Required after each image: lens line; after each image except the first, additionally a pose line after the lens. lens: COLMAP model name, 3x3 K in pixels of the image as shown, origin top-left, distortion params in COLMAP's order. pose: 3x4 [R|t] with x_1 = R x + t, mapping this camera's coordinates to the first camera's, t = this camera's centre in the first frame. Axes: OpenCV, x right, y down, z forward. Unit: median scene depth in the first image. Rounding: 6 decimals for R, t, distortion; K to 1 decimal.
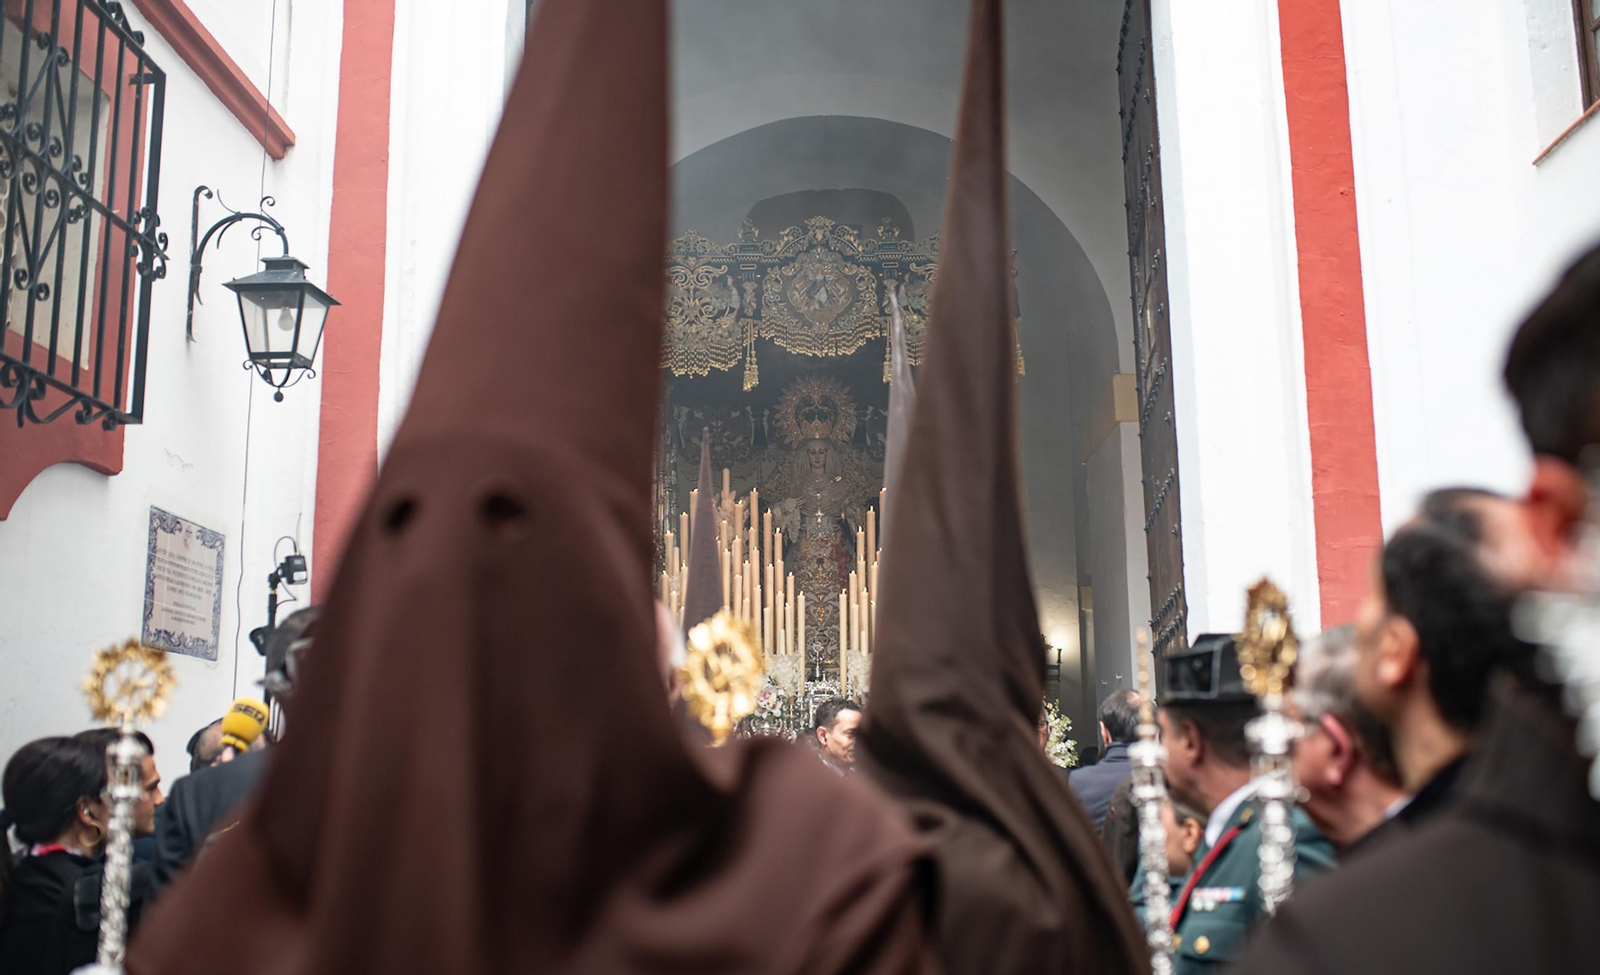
lens RADIAL K [[1575.5, 0, 800.0], [0, 1575.5, 487.5], [0, 0, 1]] dist [-0.017315, 0.008869]
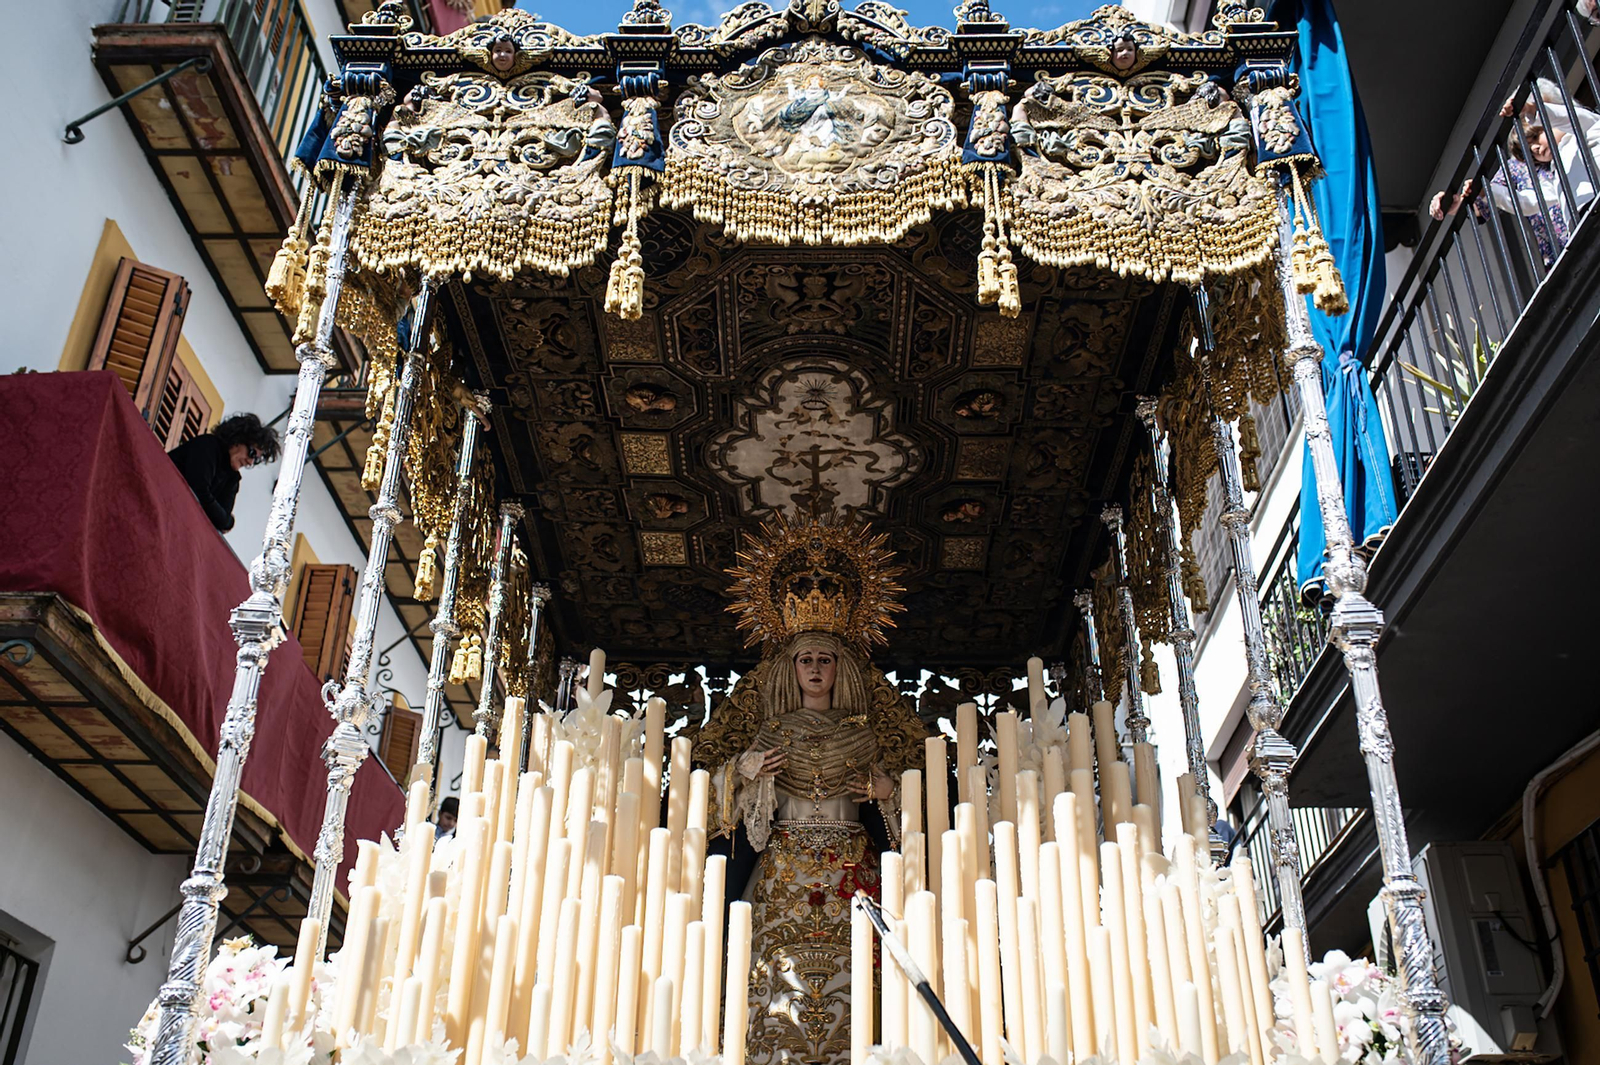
lens RADIAL K [[1514.2, 0, 800.0], [0, 1514.2, 532.5], [0, 0, 1]] dist [-0.056898, 0.082382]
pose [[0.999370, 0.017972, -0.030597, 0.025211], [-0.026948, 0.945360, -0.324913, 0.112337], [0.023086, 0.325533, 0.945249, 0.743975]]
